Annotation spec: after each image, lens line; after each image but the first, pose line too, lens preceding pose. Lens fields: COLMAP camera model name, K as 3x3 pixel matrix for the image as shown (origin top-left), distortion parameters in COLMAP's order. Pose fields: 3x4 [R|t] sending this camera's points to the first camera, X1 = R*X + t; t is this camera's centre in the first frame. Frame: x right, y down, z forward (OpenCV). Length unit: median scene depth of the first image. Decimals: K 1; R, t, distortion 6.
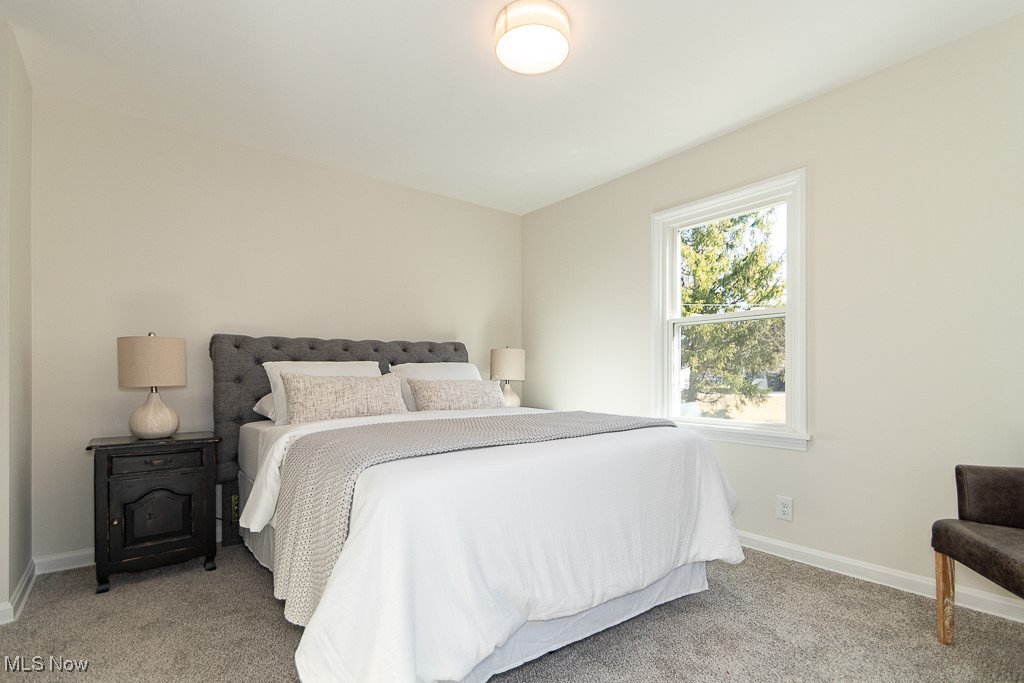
lens RADIAL K [[472.3, 0, 509.3], [0, 472.3, 356.5], [0, 0, 1]] dist [0.001410, 0.000172]
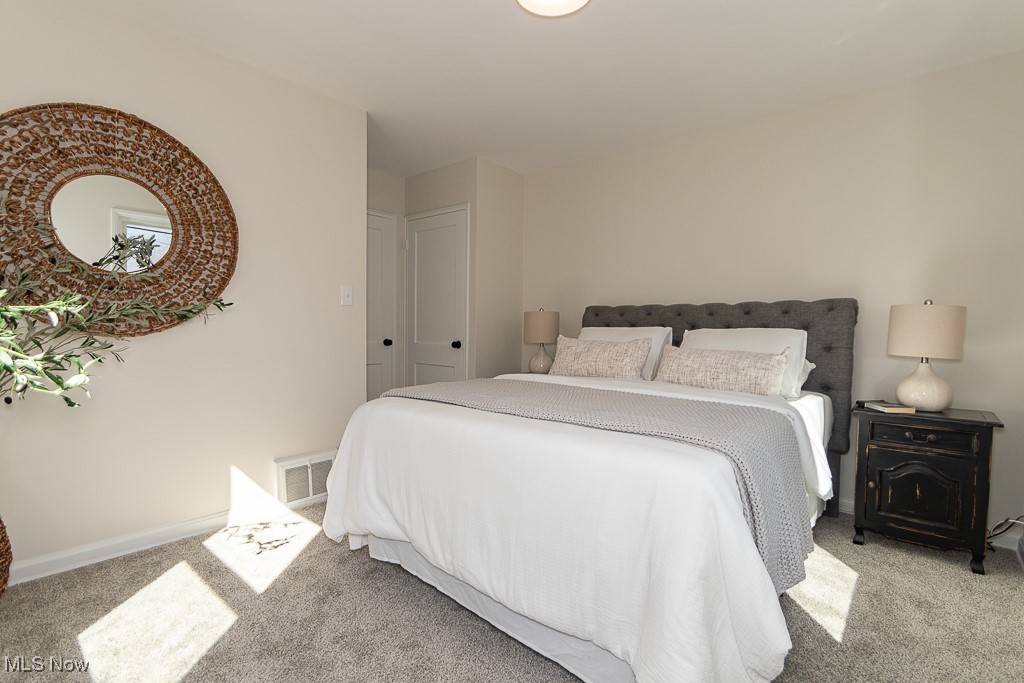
lens RADIAL K [[487.6, 0, 510.0], [0, 487.6, 355.3], [0, 0, 1]] dist [-0.044252, 0.000119]
pose [[0.188113, 0.051431, -0.980800, 0.537205], [0.010945, 0.998456, 0.054456, 0.009601], [0.982086, -0.020978, 0.187259, 0.436215]]
